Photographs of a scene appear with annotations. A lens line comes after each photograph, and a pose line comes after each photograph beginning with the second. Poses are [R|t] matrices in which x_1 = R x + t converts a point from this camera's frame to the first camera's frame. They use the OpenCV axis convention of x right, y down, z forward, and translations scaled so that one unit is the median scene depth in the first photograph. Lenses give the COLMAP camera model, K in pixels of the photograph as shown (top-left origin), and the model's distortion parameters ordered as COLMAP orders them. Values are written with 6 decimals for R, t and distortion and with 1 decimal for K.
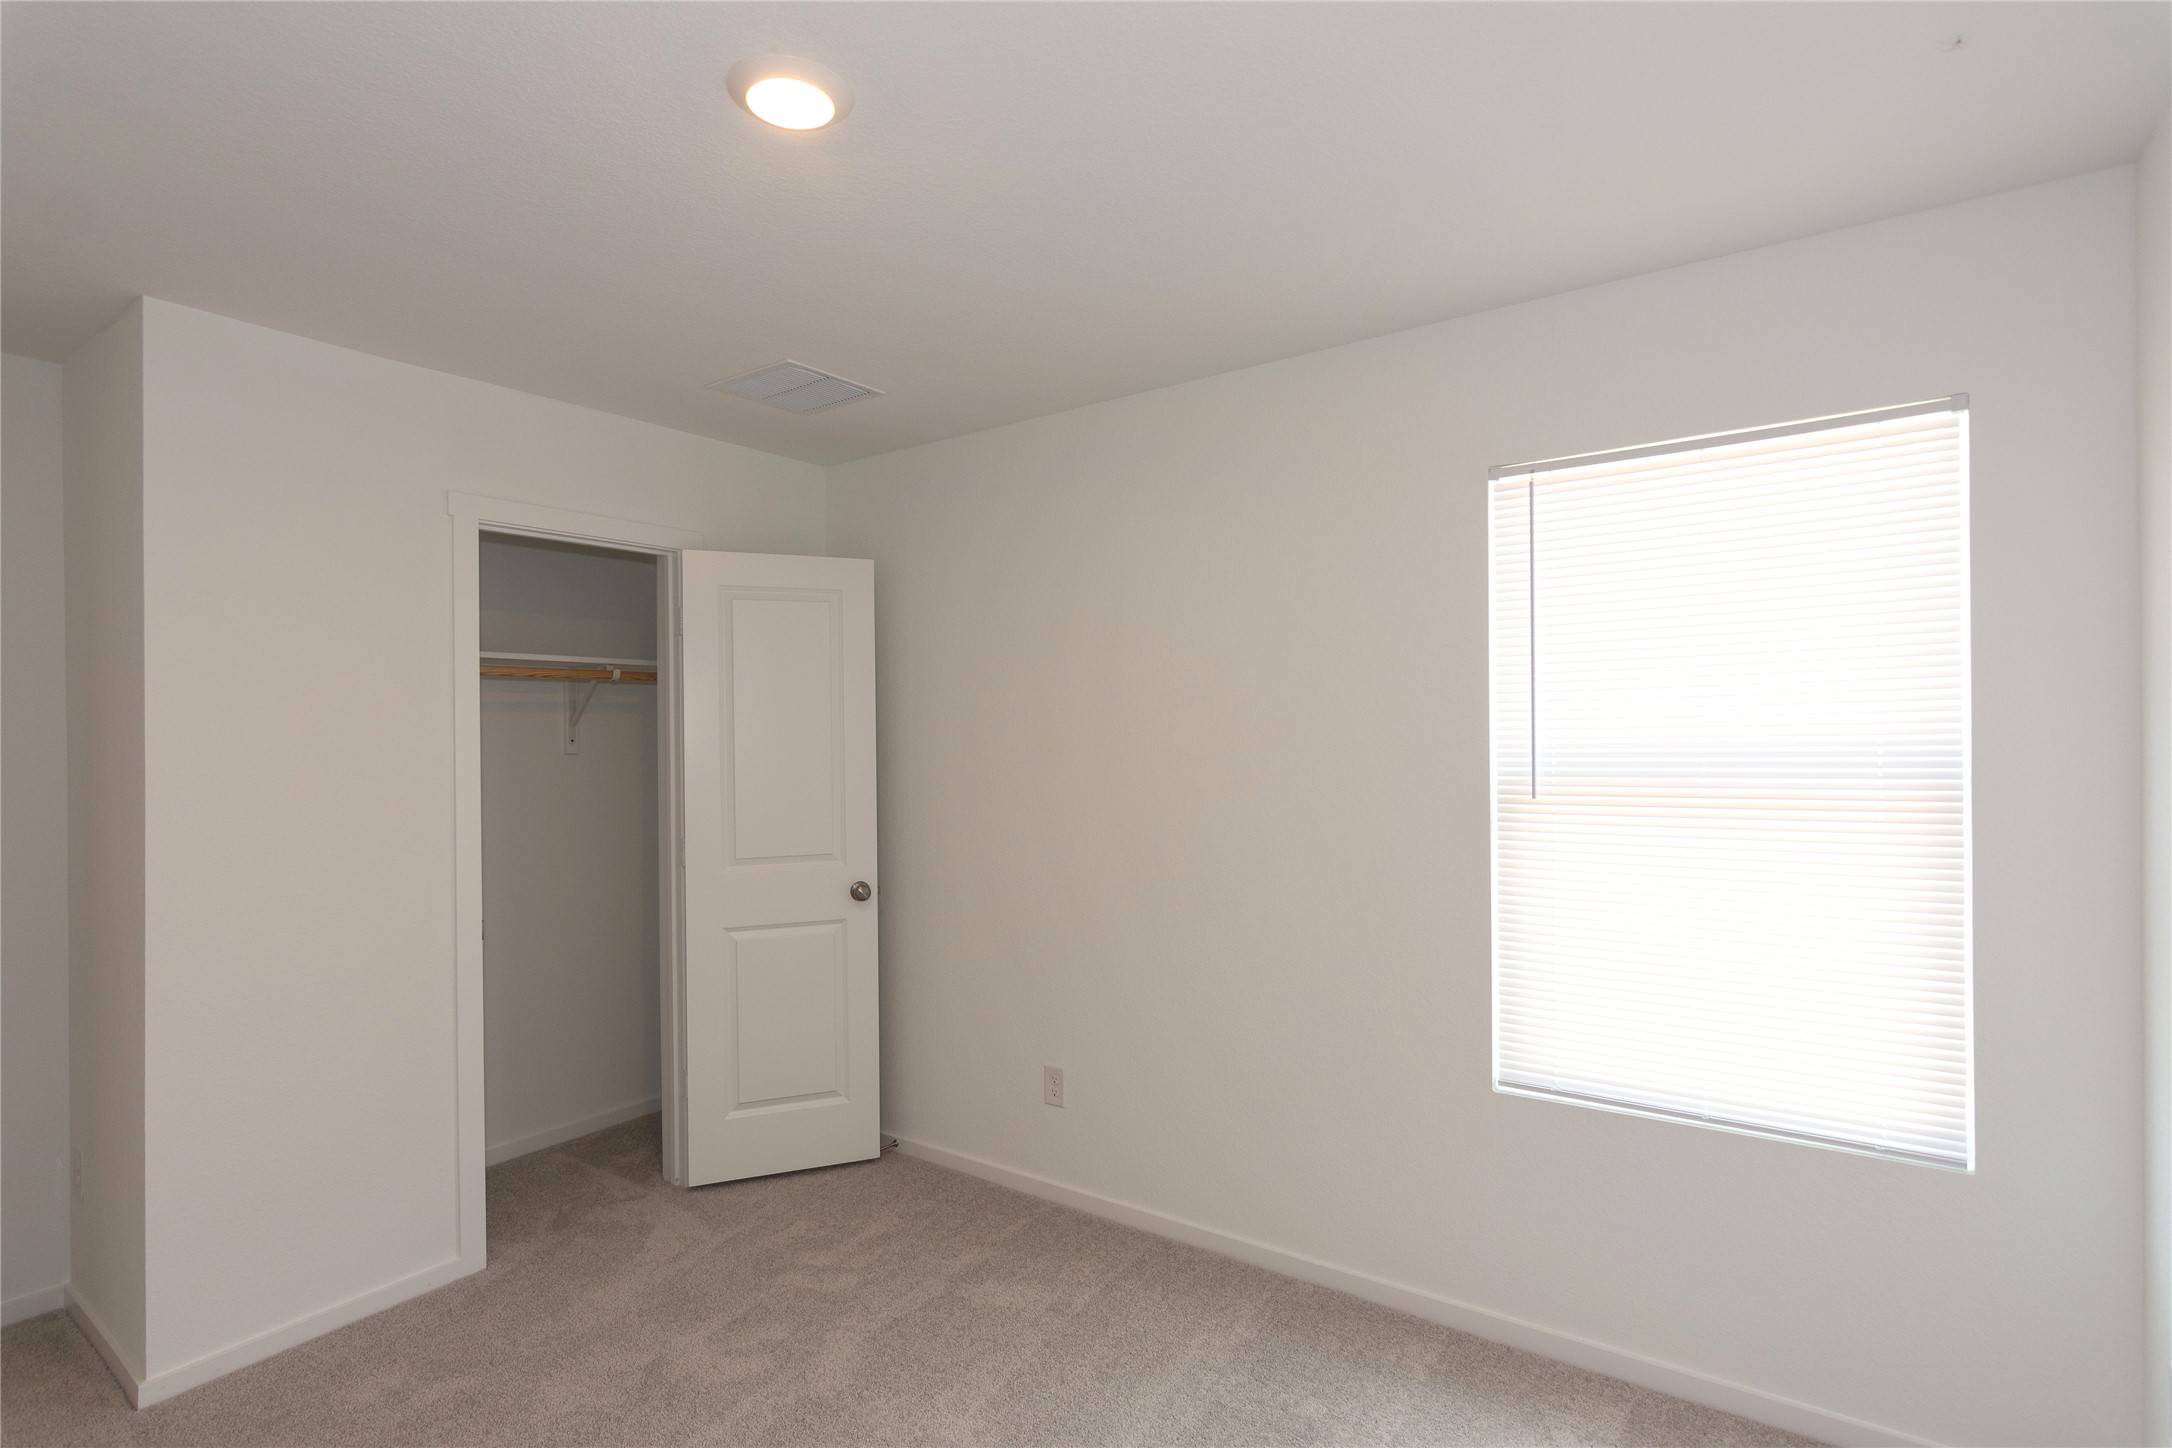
lens RADIAL K [[1073.5, 0, 1080.8], [0, 1073.5, 736.5], [0, 0, 1]] dist [-0.000252, 0.000413]
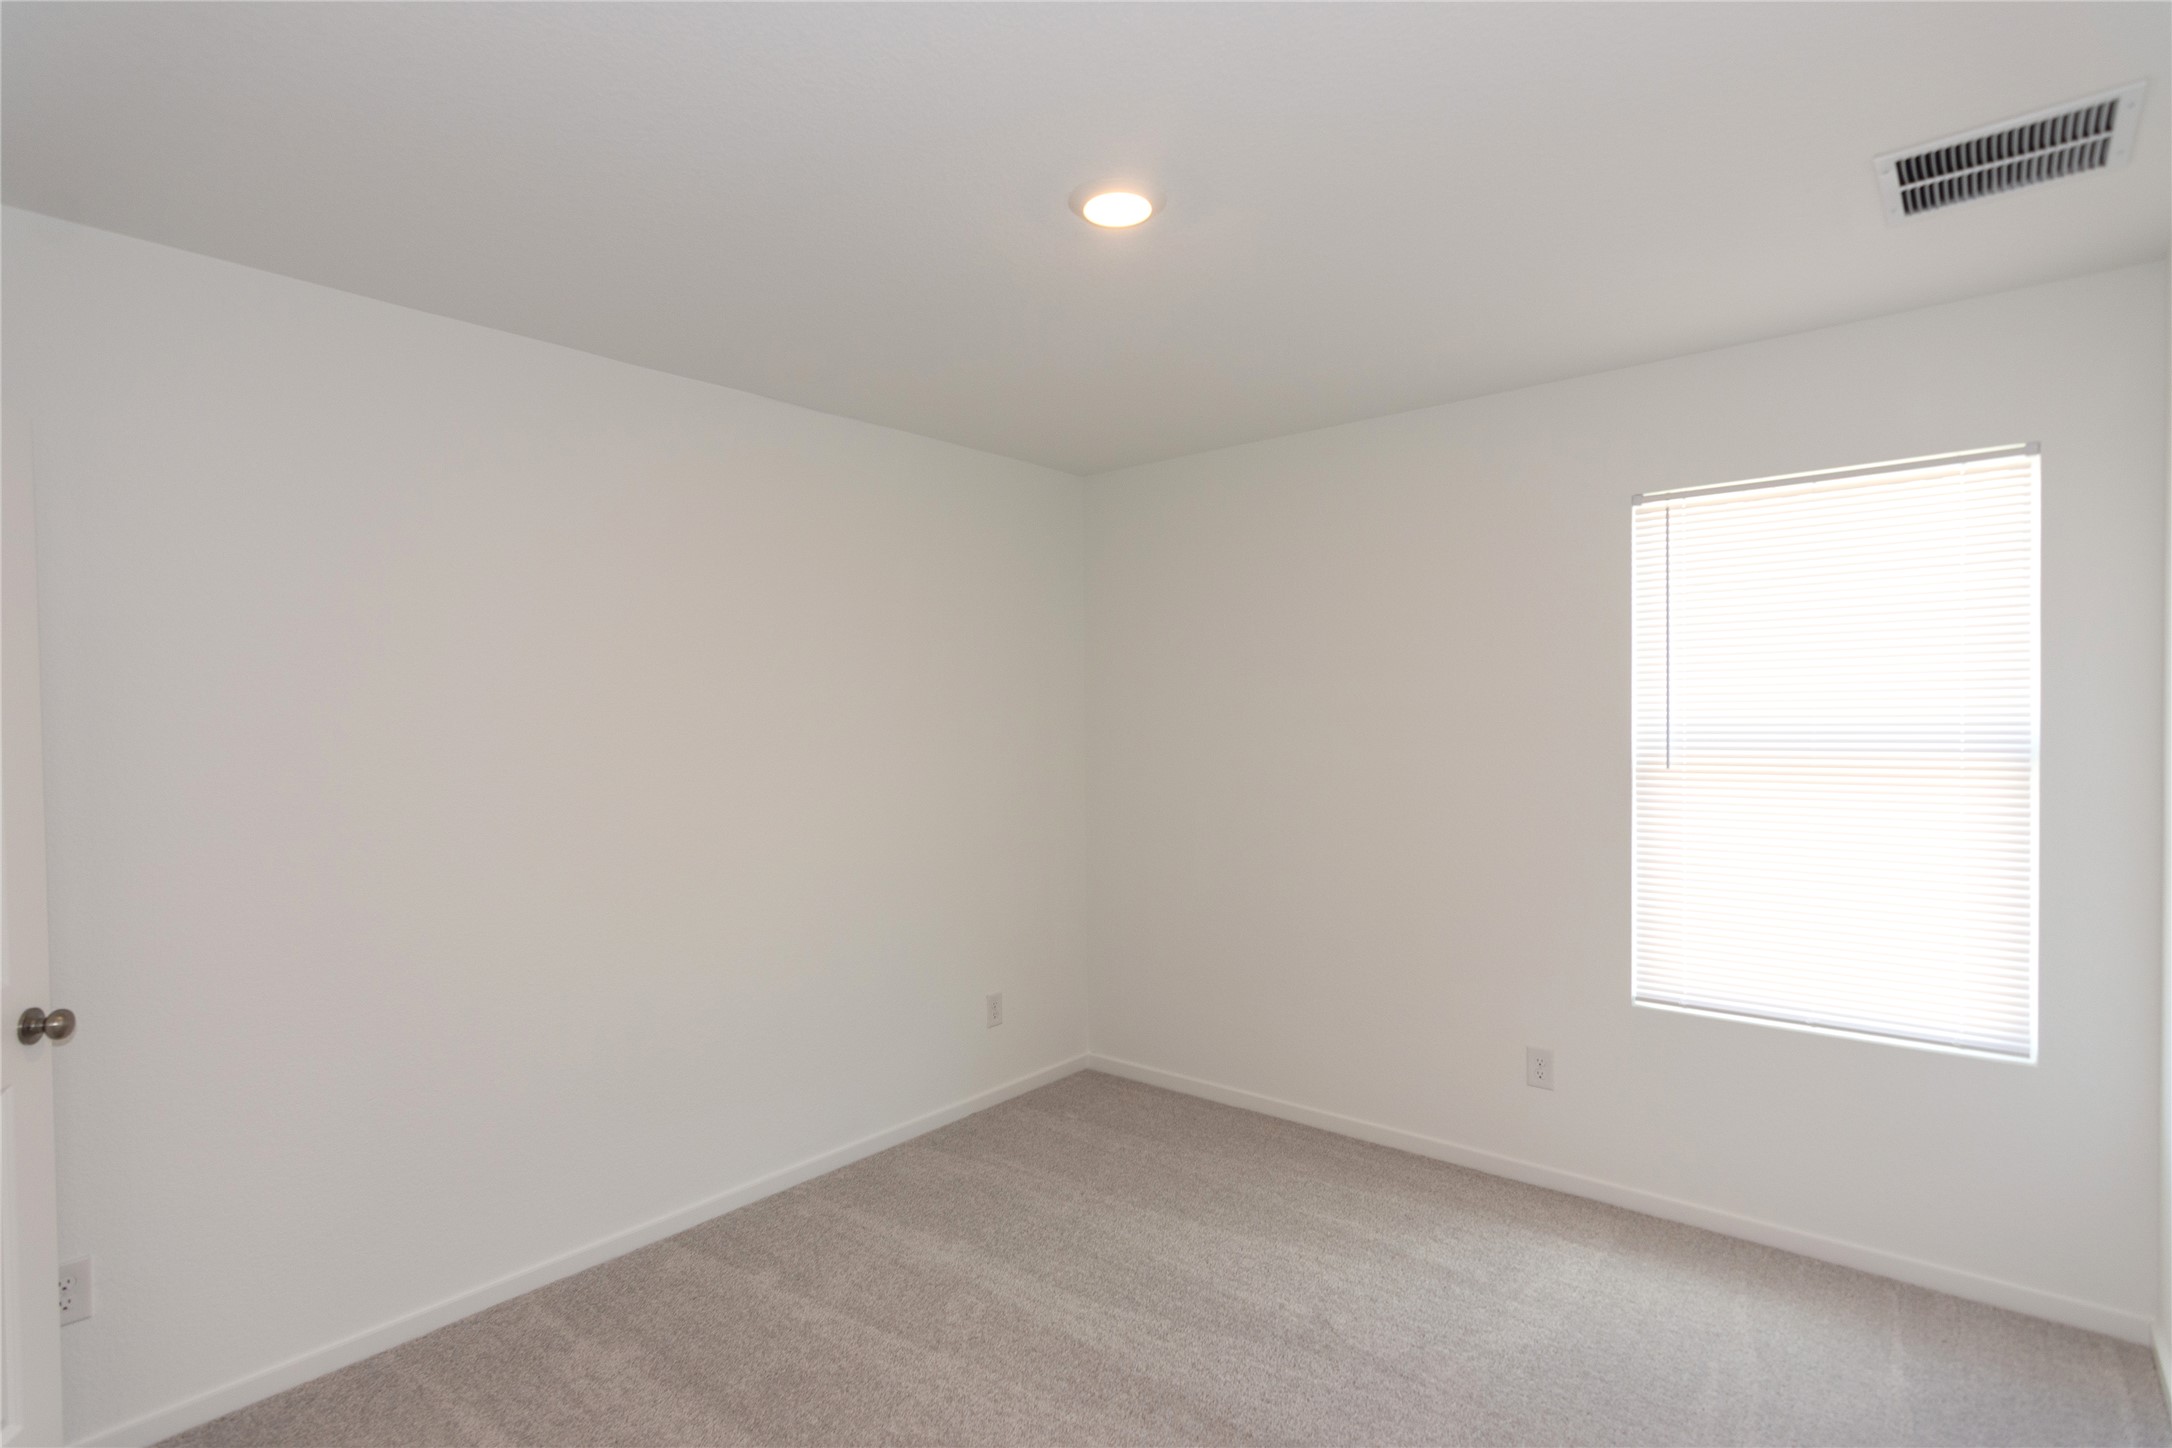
lens RADIAL K [[1065.9, 0, 1088.5], [0, 1065.9, 738.9], [0, 0, 1]] dist [-0.002630, 0.000032]
pose [[0.999080, 0.019720, -0.038071, -0.194481], [-0.019994, 0.999777, -0.006820, 0.048609], [0.037928, 0.007575, 0.999252, -0.238375]]
